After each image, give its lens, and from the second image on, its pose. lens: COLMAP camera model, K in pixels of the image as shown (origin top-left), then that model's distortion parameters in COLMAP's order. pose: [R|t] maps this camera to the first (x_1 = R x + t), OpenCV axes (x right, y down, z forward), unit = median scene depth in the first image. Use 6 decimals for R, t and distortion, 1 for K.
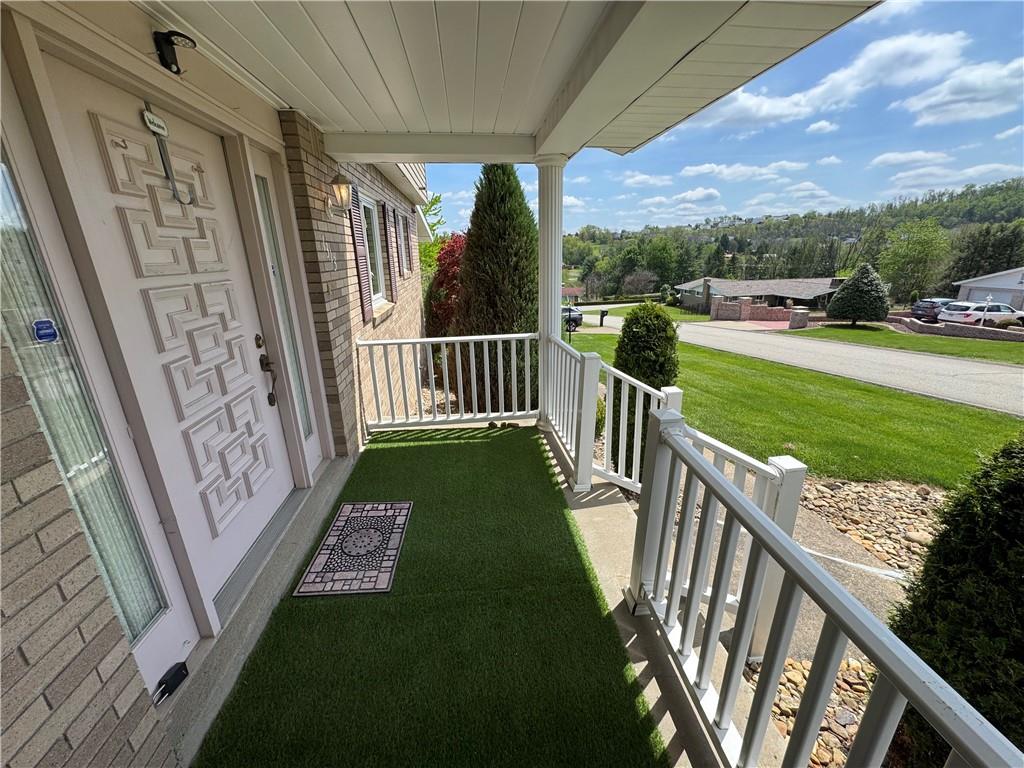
lens RADIAL K [[409.1, 0, 510.9], [0, 409.1, 382.8], [0, 0, 1]] dist [-0.003243, 0.000179]
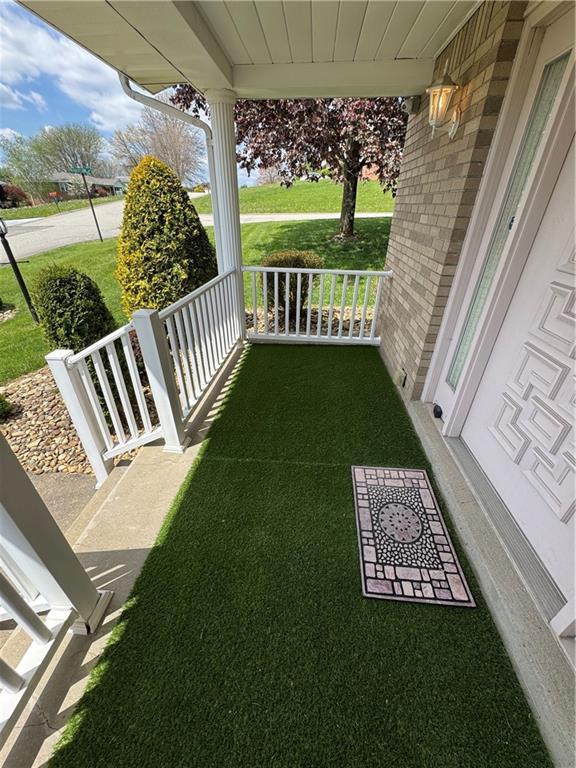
lens RADIAL K [[306.9, 0, 288.0], [0, 306.9, 384.0], [0, 0, 1]] dist [-0.003243, 0.000179]
pose [[-0.983740, -0.074344, 0.163487, -0.203248], [0.072044, 0.670496, 0.738407, -0.347644], [-0.164514, 0.738179, -0.654238, 1.258392]]
